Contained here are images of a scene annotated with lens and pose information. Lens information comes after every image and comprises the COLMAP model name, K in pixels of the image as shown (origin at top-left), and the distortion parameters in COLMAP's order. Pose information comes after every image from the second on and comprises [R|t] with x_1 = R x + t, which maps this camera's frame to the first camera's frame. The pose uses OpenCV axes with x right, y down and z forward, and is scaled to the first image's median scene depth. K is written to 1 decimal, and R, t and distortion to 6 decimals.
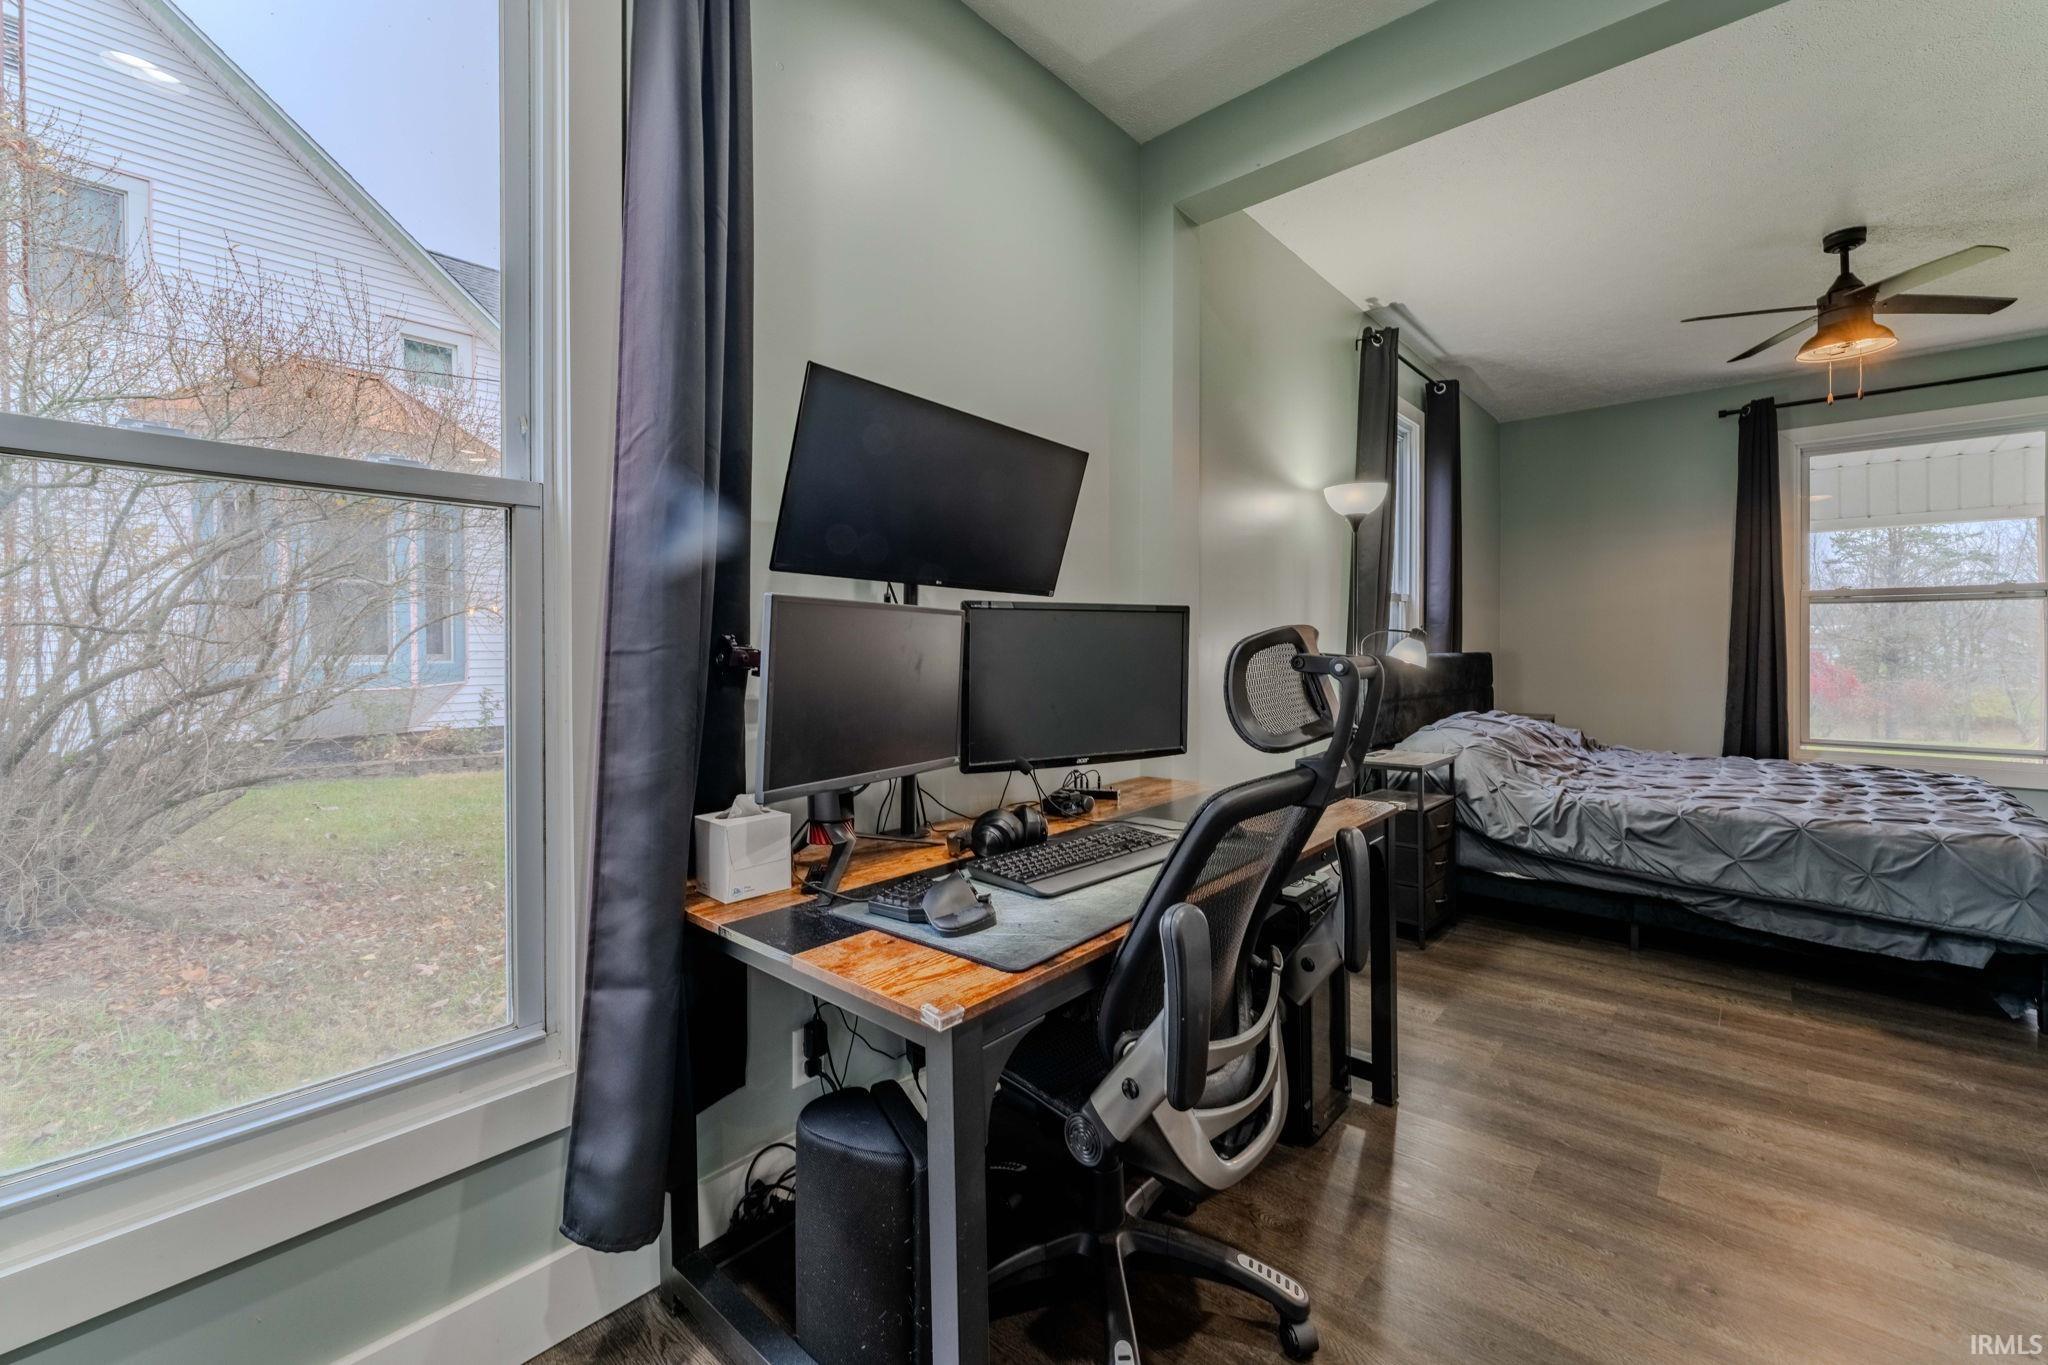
lens RADIAL K [[832.4, 0, 1028.5], [0, 832.4, 650.5], [0, 0, 1]] dist [-0.030529, 0.000004]
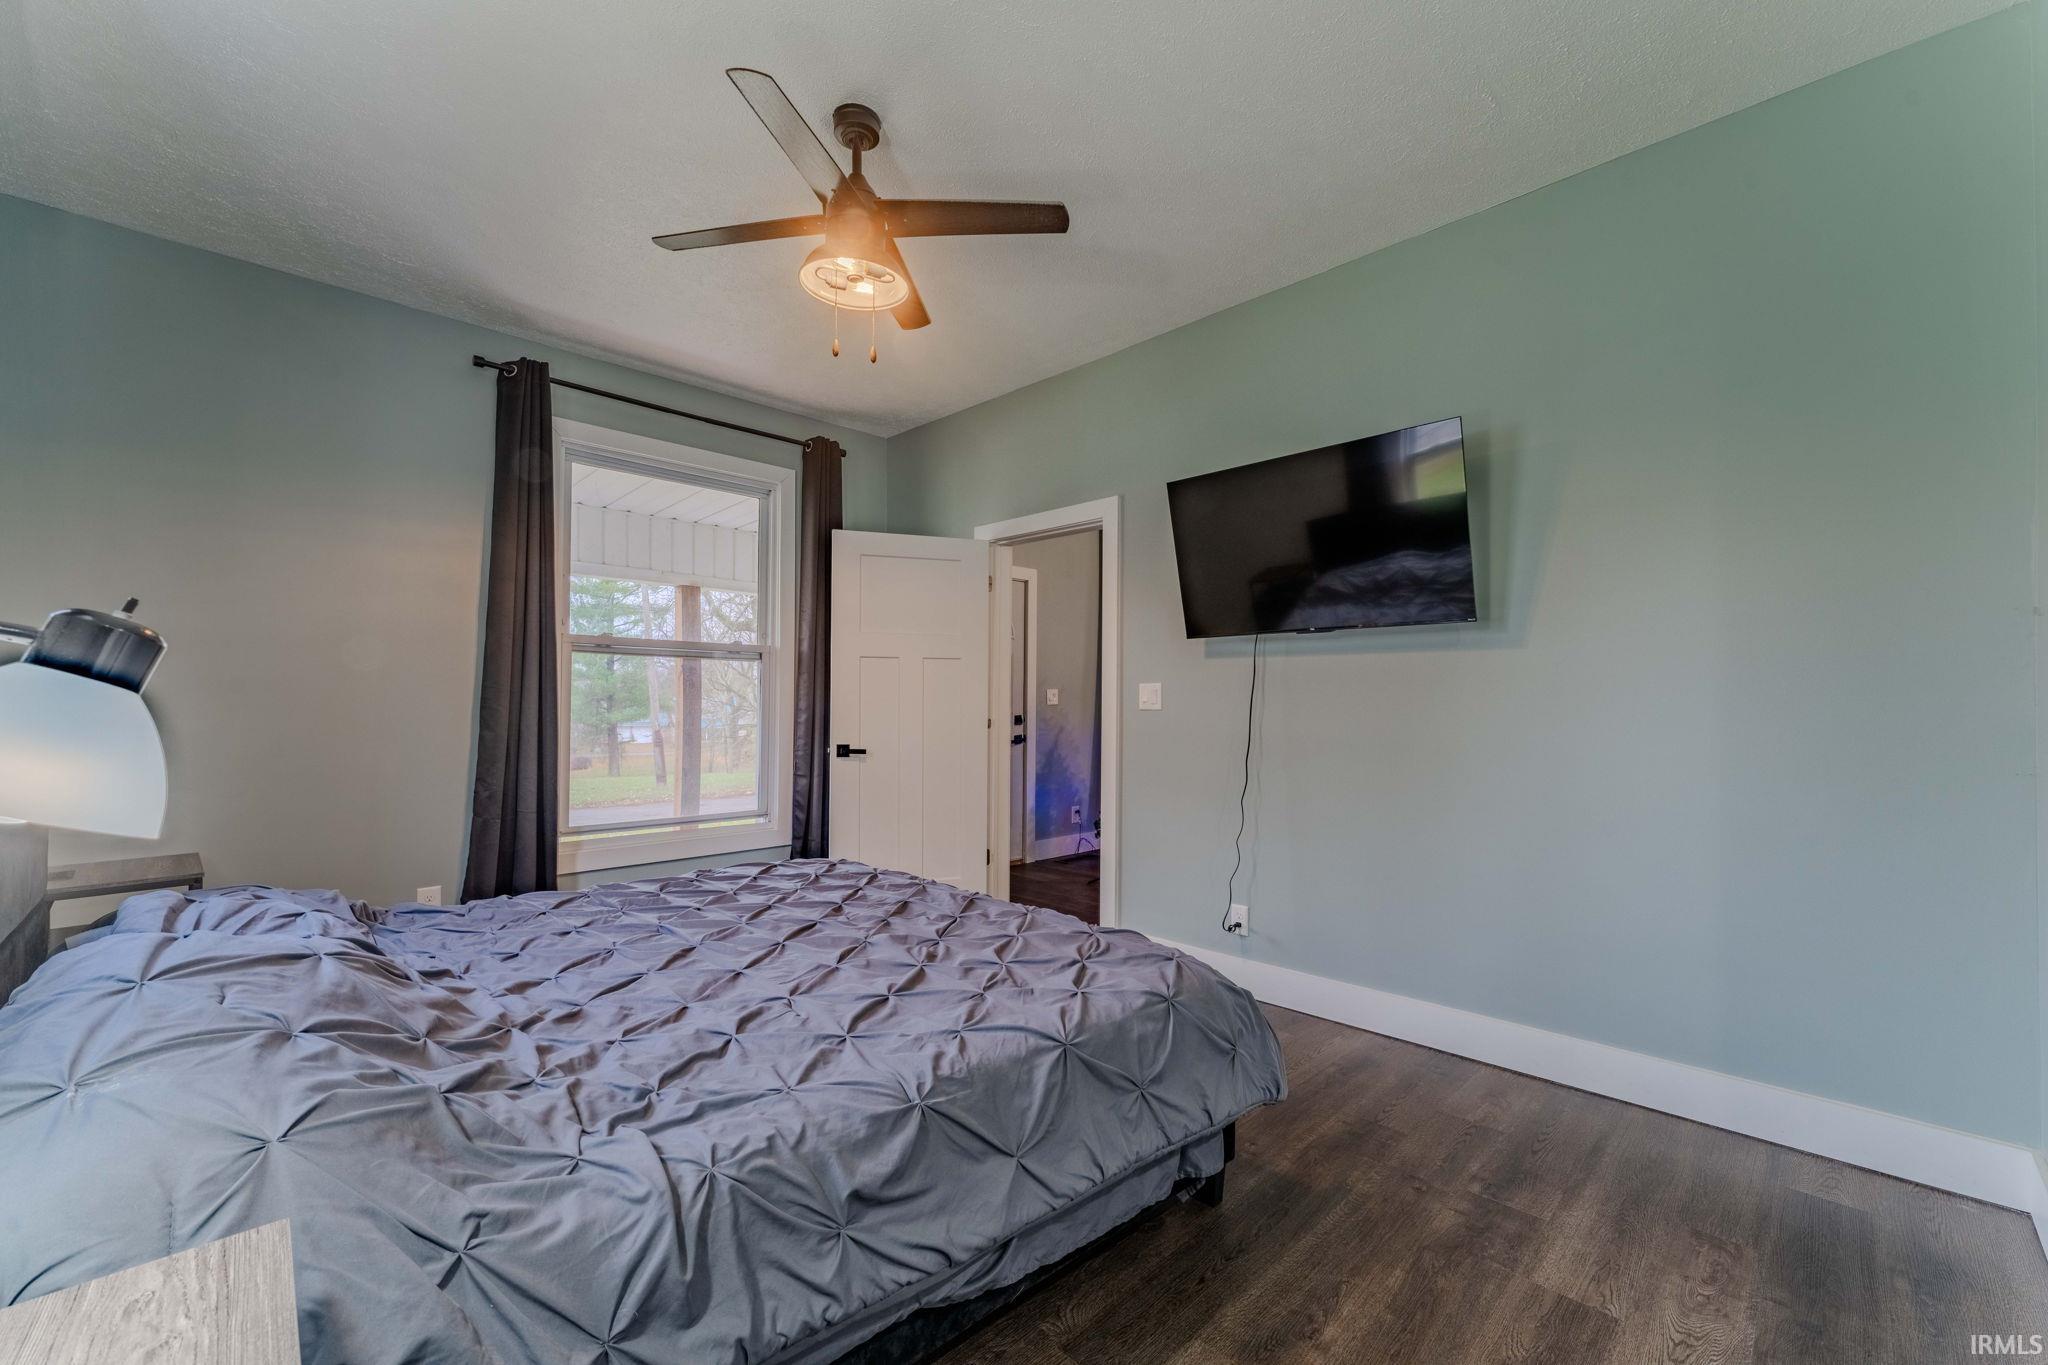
lens RADIAL K [[824.2, 0, 1022.9], [0, 824.2, 689.7], [0, 0, 1]] dist [0.000588, 0.000063]
pose [[0.049216, 0.025091, 0.998473, 0.326327], [-0.005302, 0.999677, -0.024860, -0.005576], [-0.998774, -0.004070, 0.049333, 0.842191]]
